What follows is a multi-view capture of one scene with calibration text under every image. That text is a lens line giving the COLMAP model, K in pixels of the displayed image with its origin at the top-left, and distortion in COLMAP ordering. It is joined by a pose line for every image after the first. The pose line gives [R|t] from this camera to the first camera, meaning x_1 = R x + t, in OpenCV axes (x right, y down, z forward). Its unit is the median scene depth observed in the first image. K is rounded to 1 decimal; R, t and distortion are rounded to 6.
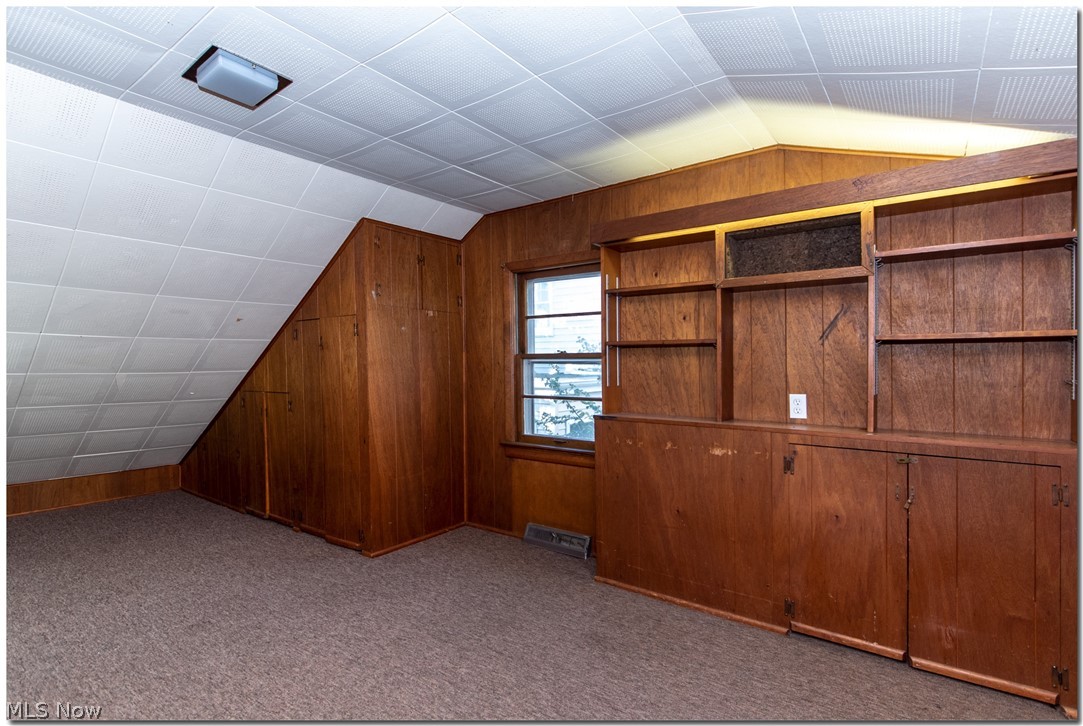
lens RADIAL K [[519.7, 0, 527.4], [0, 519.7, 377.6], [0, 0, 1]] dist [-0.004175, -0.000337]
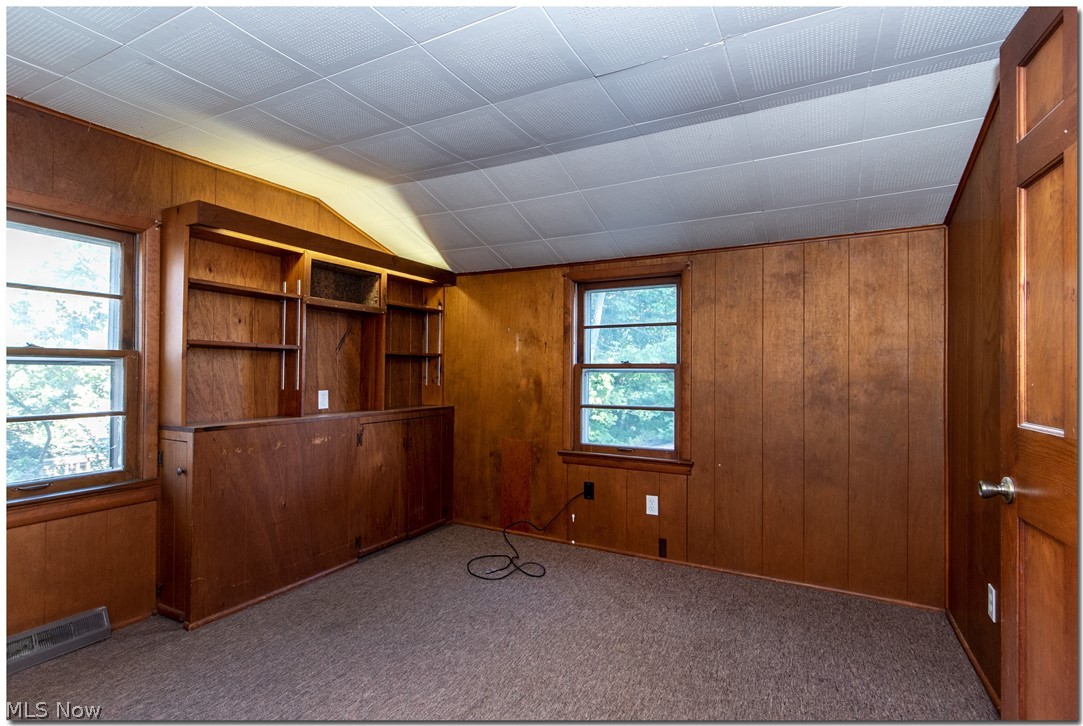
lens RADIAL K [[519.7, 0, 544.2], [0, 519.7, 359.5], [0, 0, 1]] dist [-0.004175, -0.000337]
pose [[-0.157845, 0.016883, 0.987320, -0.830001], [0.012312, 0.999810, -0.015128, -0.019323], [-0.987387, 0.009768, -0.158023, 0.616091]]
